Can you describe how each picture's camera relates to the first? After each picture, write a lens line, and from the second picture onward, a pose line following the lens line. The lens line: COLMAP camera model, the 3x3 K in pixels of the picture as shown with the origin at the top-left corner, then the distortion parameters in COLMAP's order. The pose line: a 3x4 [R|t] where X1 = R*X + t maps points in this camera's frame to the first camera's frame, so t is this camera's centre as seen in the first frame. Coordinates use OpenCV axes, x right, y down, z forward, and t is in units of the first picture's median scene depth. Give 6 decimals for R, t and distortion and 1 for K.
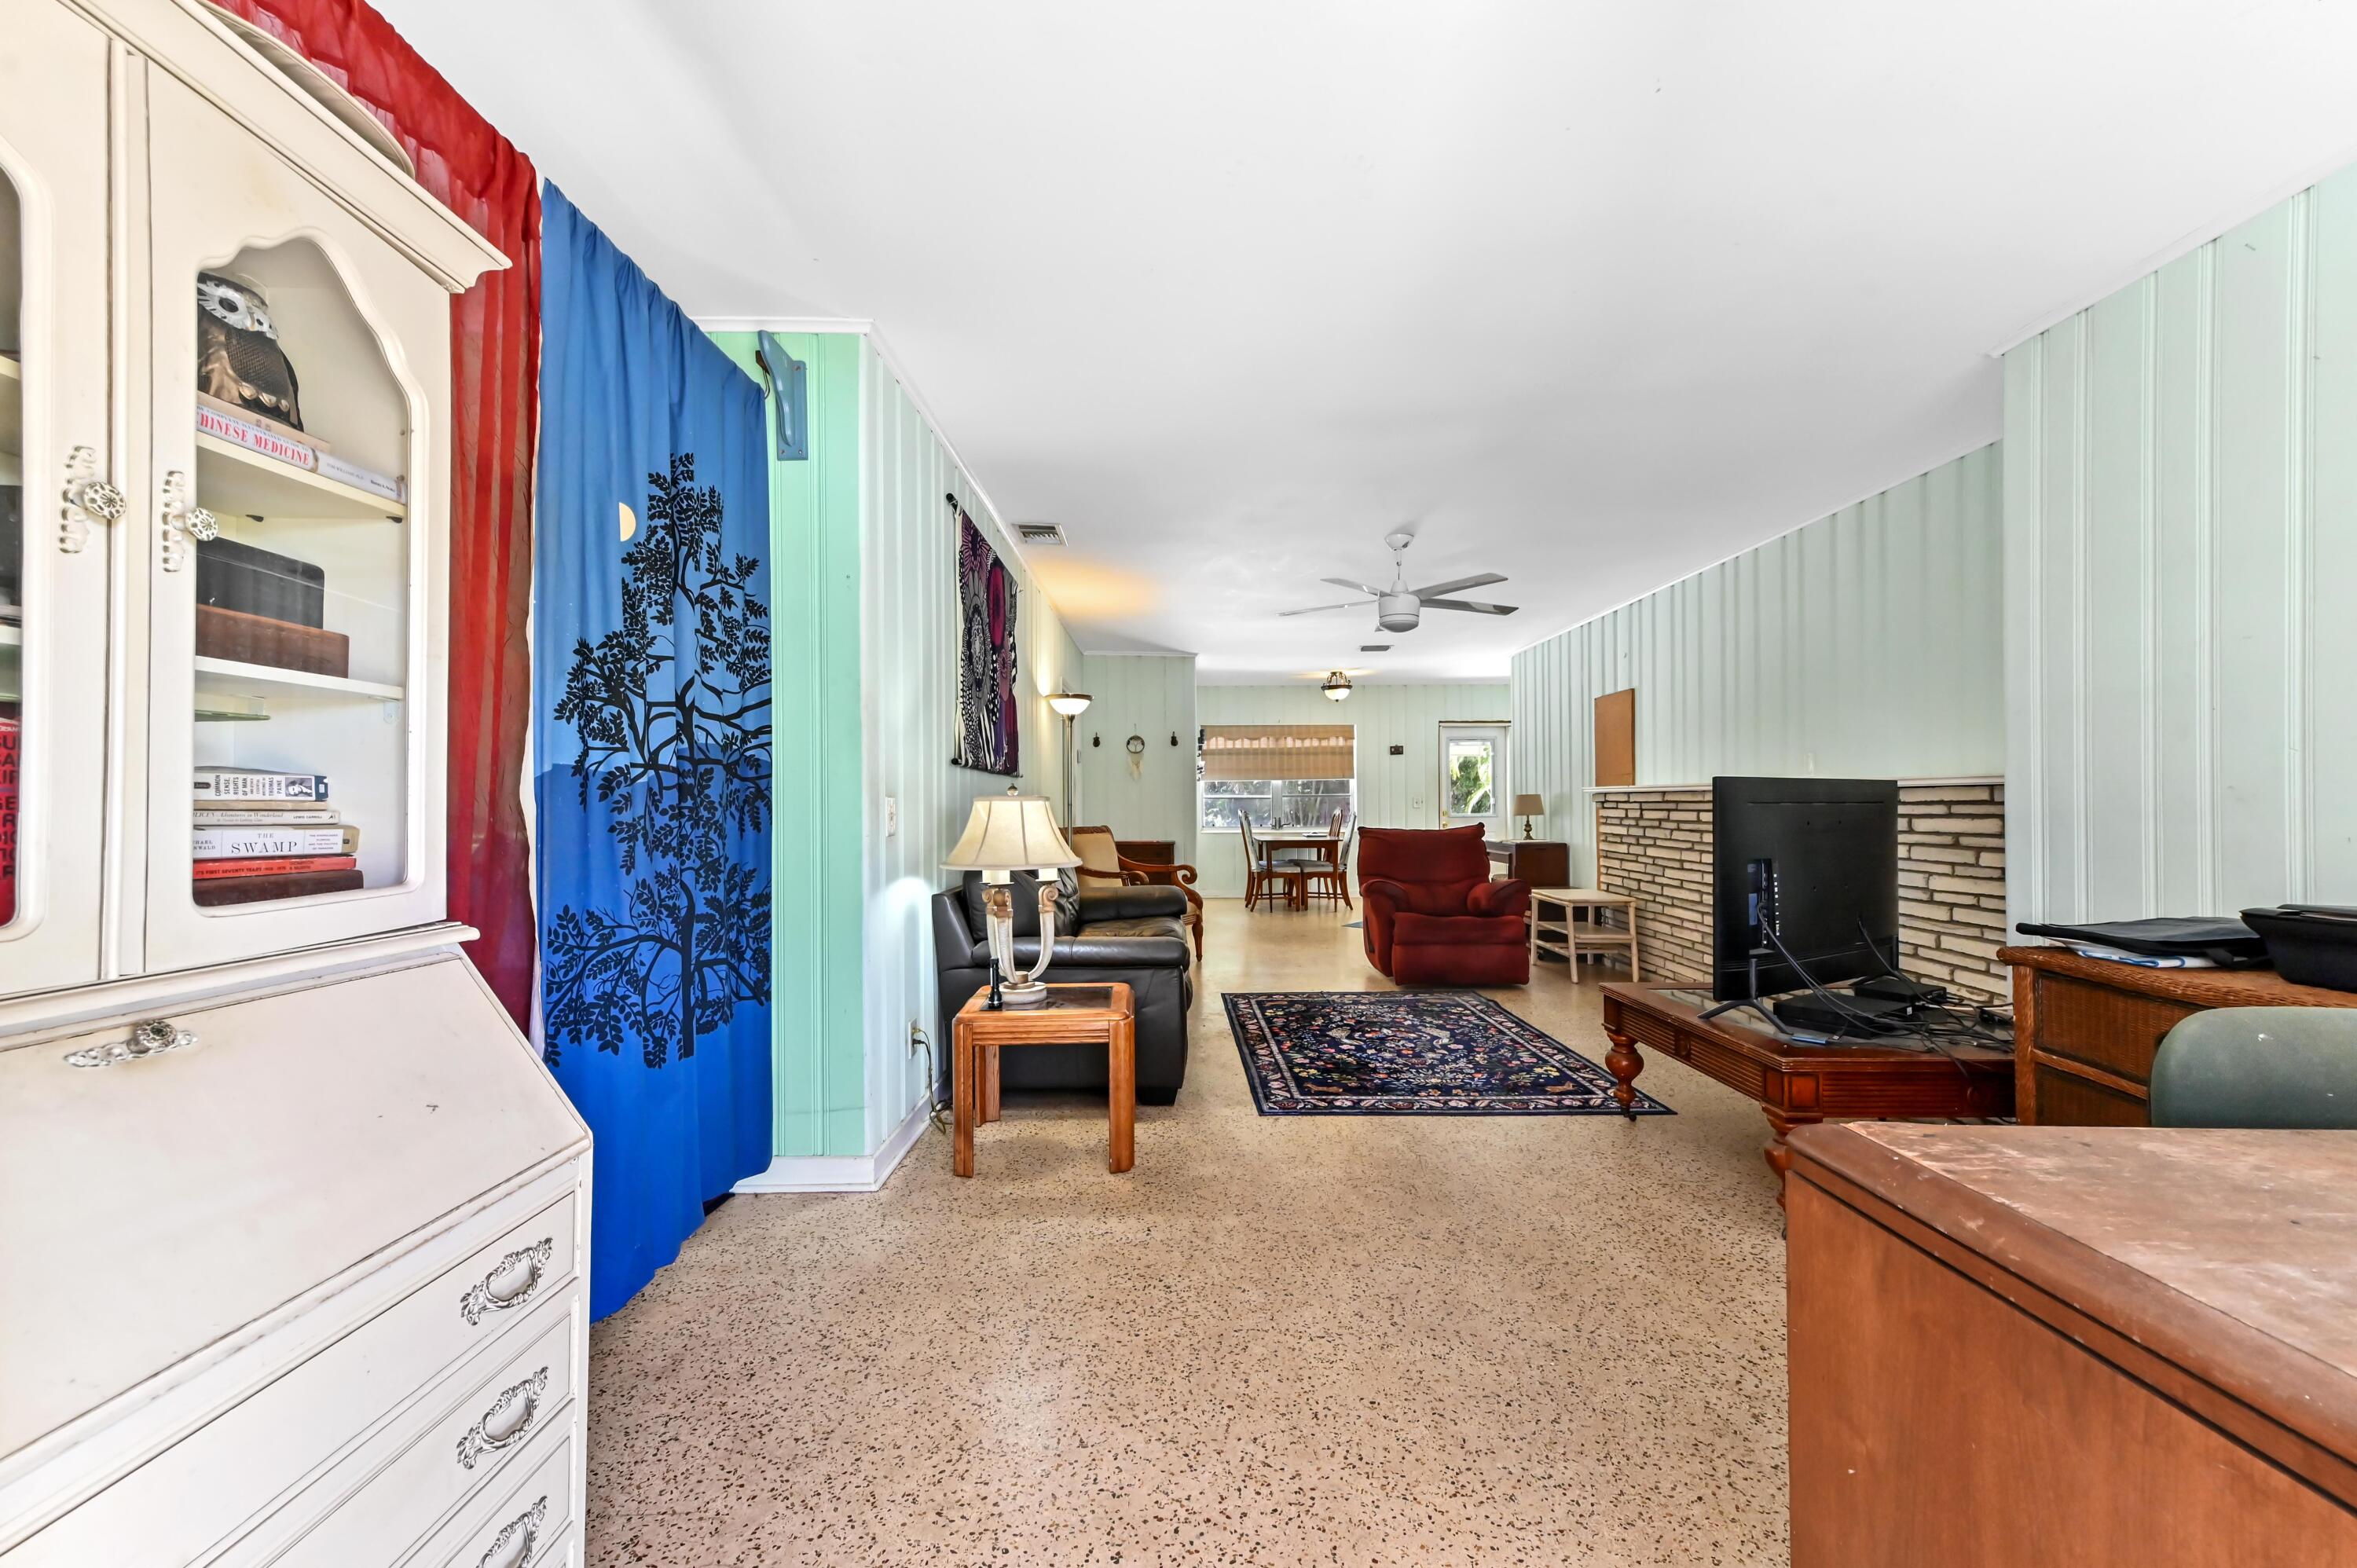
lens RADIAL K [[947.0, 0, 1167.9], [0, 947.0, 742.9], [0, 0, 1]] dist [0.013180, 0.000031]
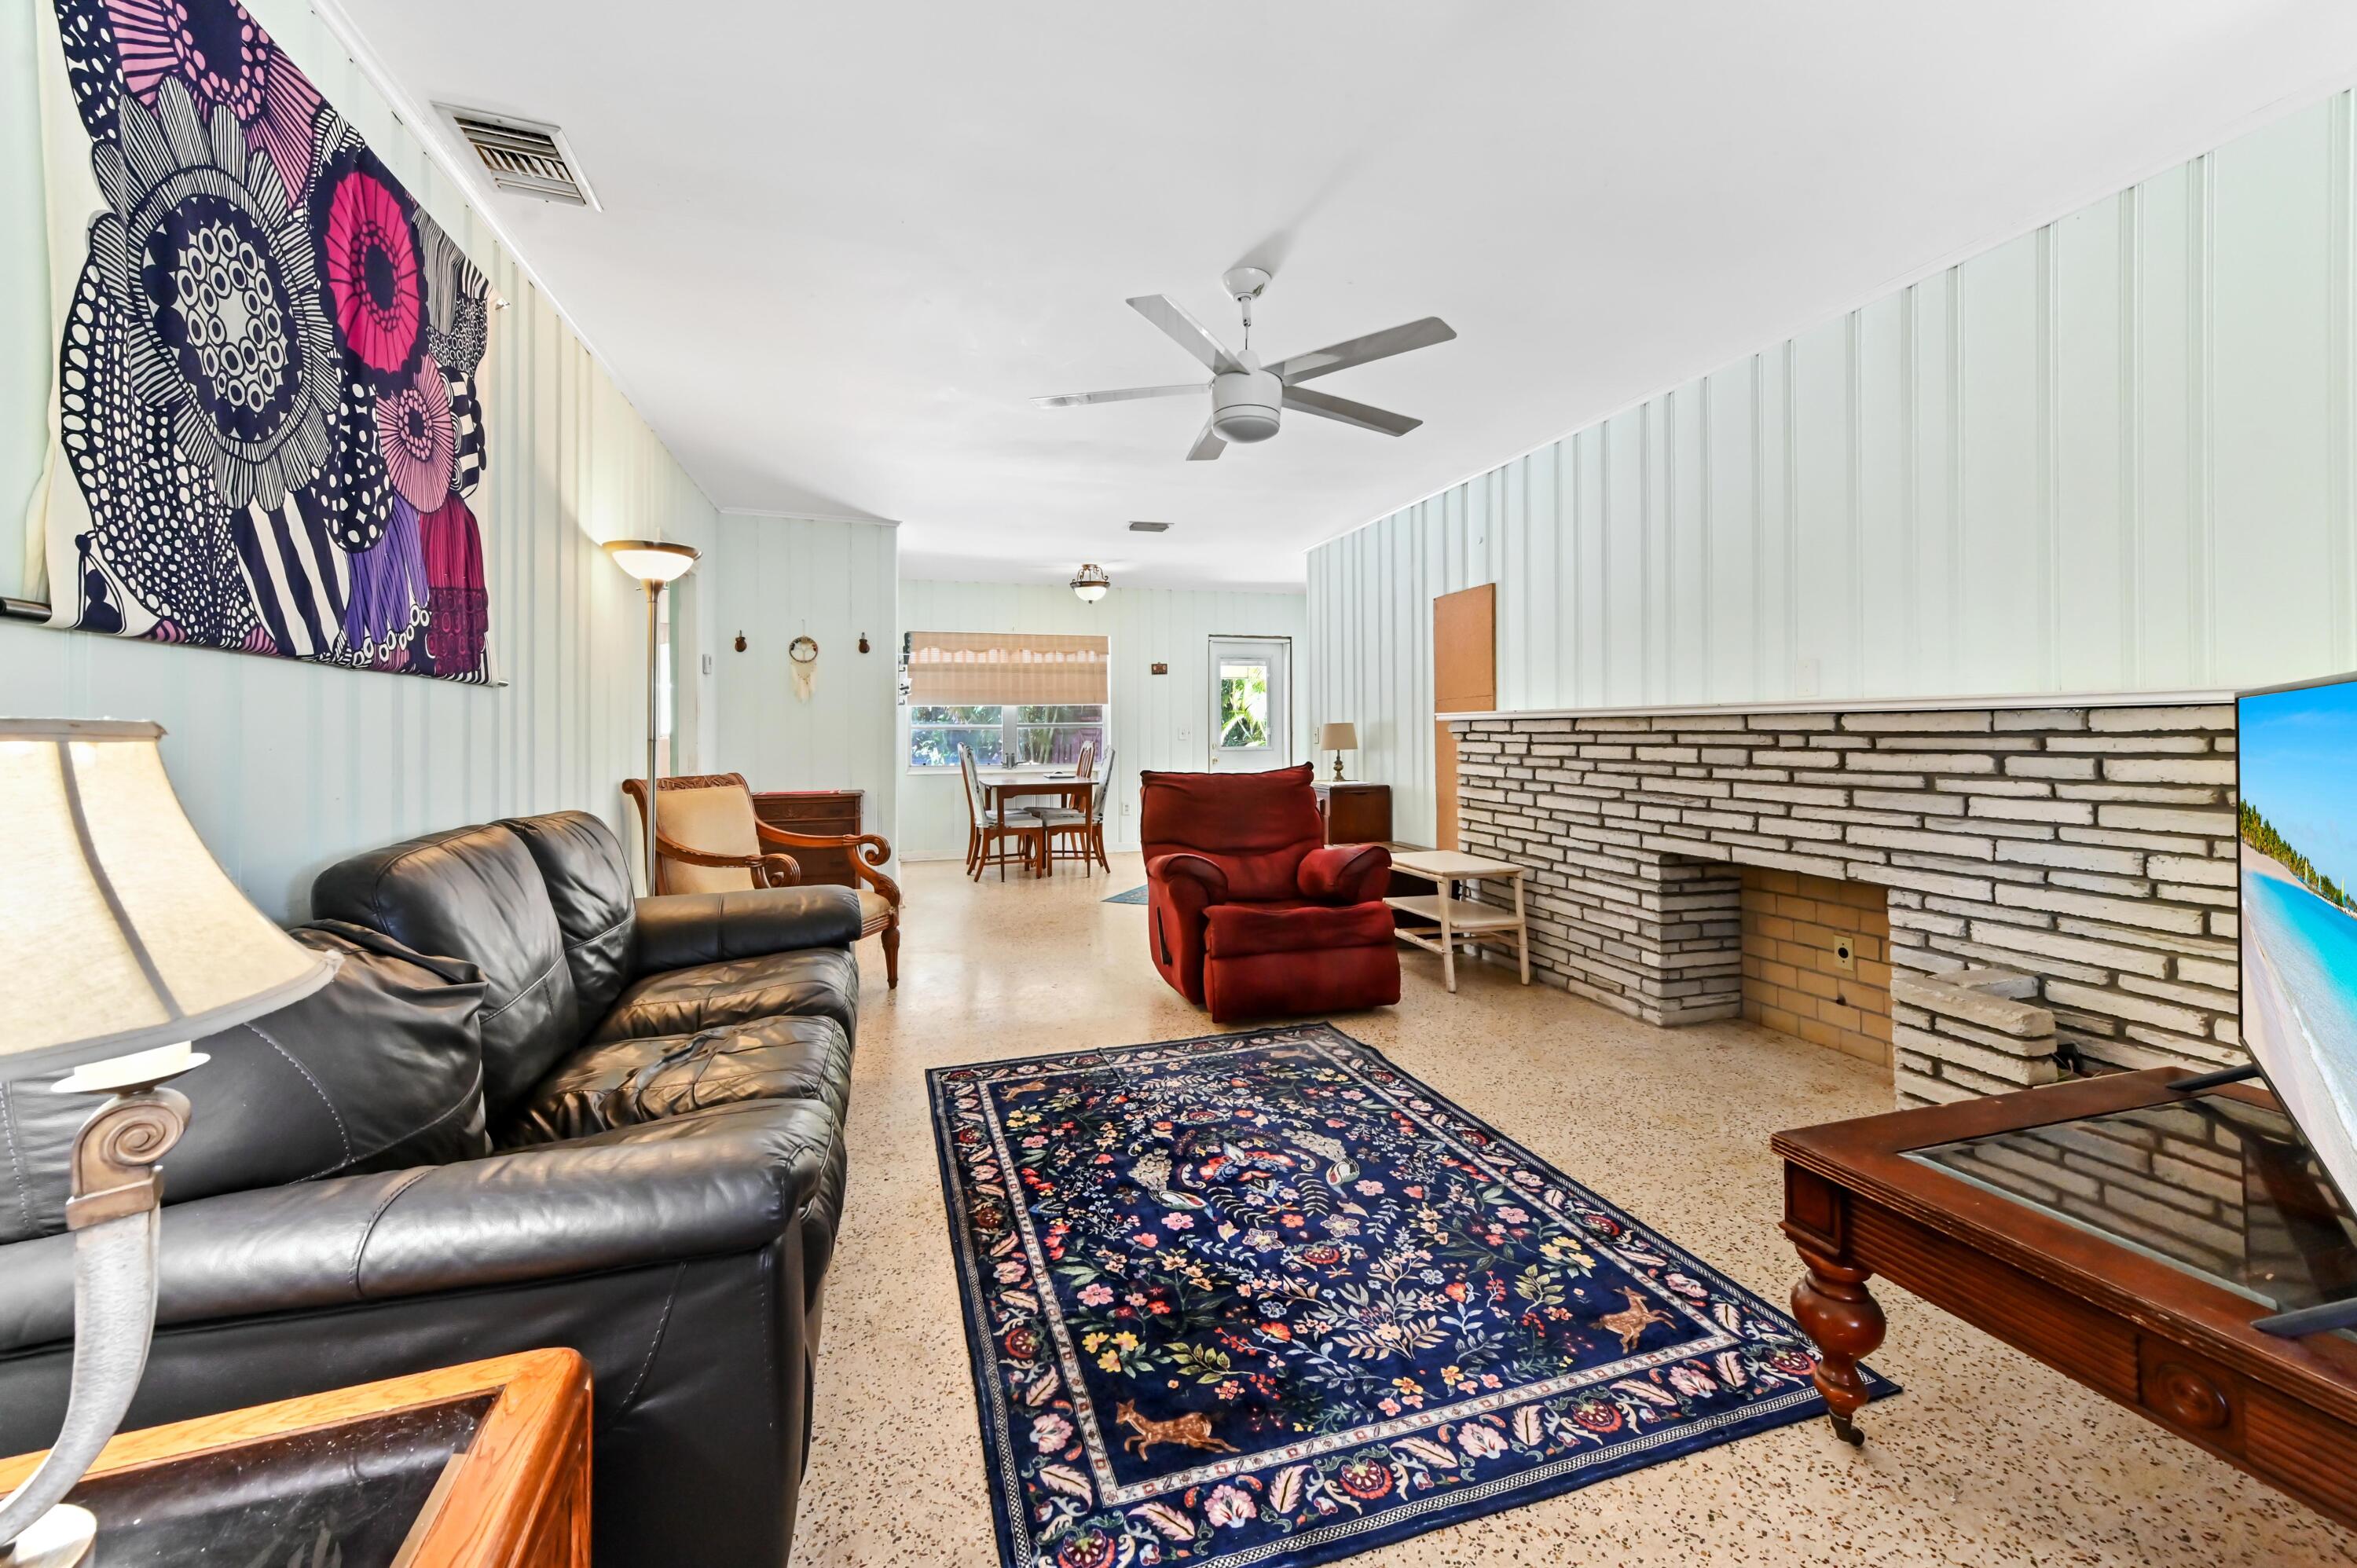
lens RADIAL K [[946.3, 0, 1181.1], [0, 946.3, 718.2], [0, 0, 1]] dist [0.012866, -0.000089]
pose [[0.953703, 0.002124, 0.300741, 0.039624], [-0.016322, 0.998867, 0.044704, 0.032526], [-0.300305, -0.047542, 0.952658, 0.545902]]
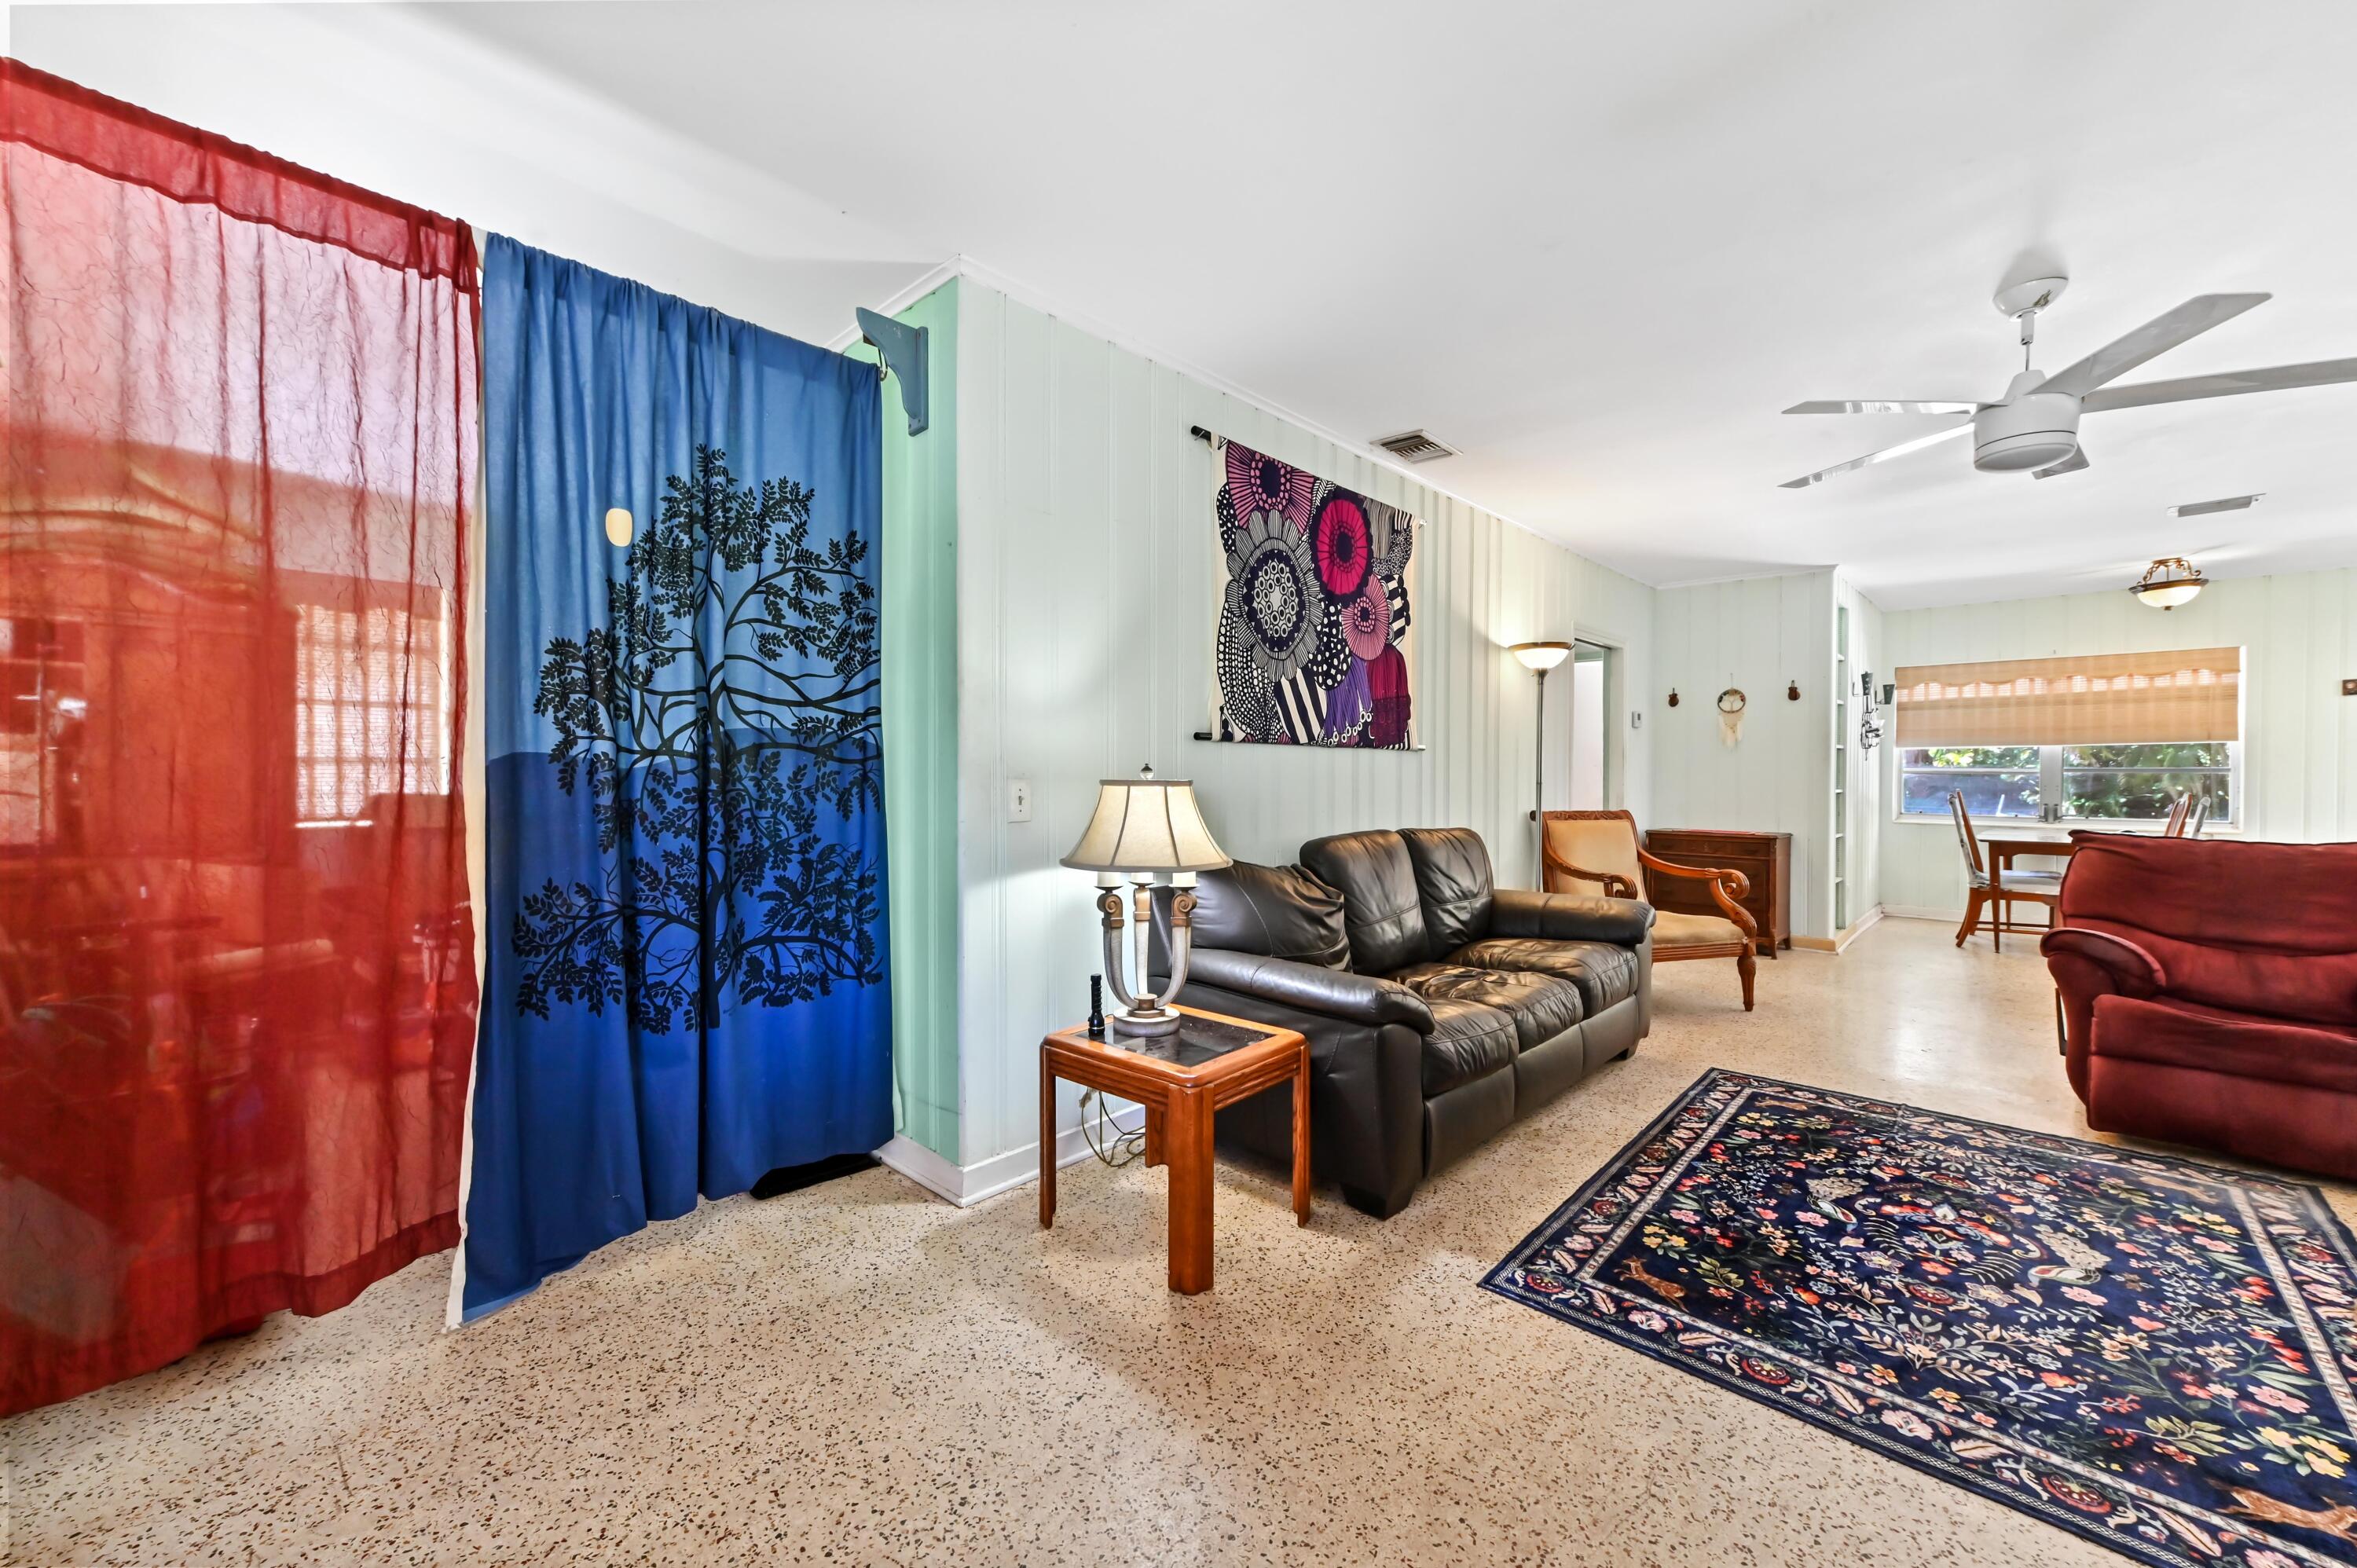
lens RADIAL K [[924.6, 0, 1166.9], [0, 924.6, 740.1], [0, 0, 1]] dist [0.014011, -0.000169]
pose [[0.716898, -0.017397, -0.696961, 0.315667], [0.038597, 0.999146, 0.014761, 0.009219], [0.696109, -0.037483, 0.716957, 0.344638]]
